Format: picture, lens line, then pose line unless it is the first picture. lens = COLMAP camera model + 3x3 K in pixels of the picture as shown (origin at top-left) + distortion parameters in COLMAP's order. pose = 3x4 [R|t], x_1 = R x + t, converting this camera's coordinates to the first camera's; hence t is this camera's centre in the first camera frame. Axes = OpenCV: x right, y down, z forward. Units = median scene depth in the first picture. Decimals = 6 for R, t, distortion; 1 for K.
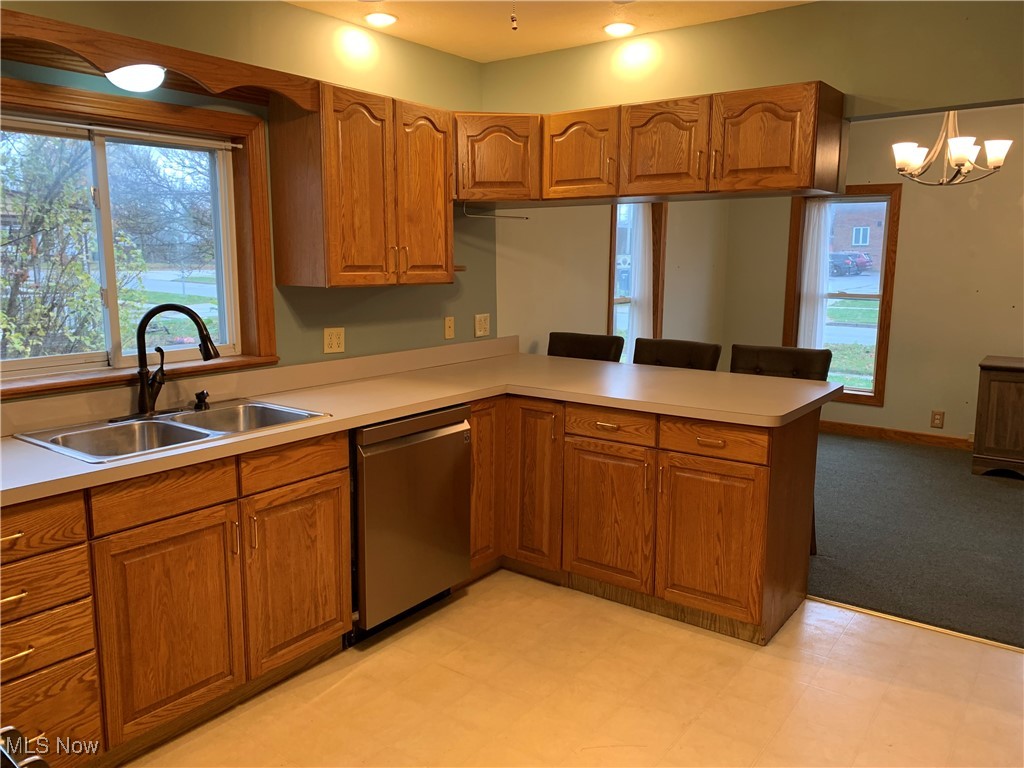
lens RADIAL K [[782.5, 0, 512.0], [0, 782.5, 384.0], [0, 0, 1]] dist [0.031880, -0.041572]
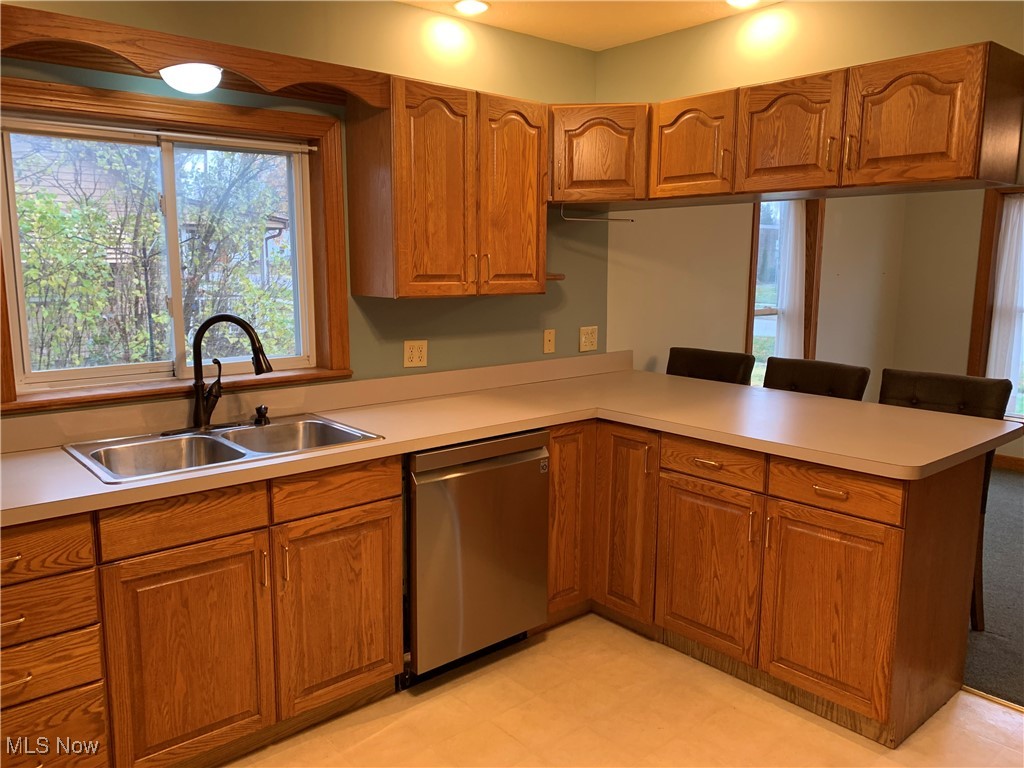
lens RADIAL K [[782.5, 0, 512.0], [0, 782.5, 384.0], [0, 0, 1]] dist [0.031880, -0.041572]
pose [[0.975496, 0.034641, -0.217272, 0.103081], [-0.035904, 0.999354, -0.001864, -0.024739], [0.217067, 0.009619, 0.976109, 0.126483]]
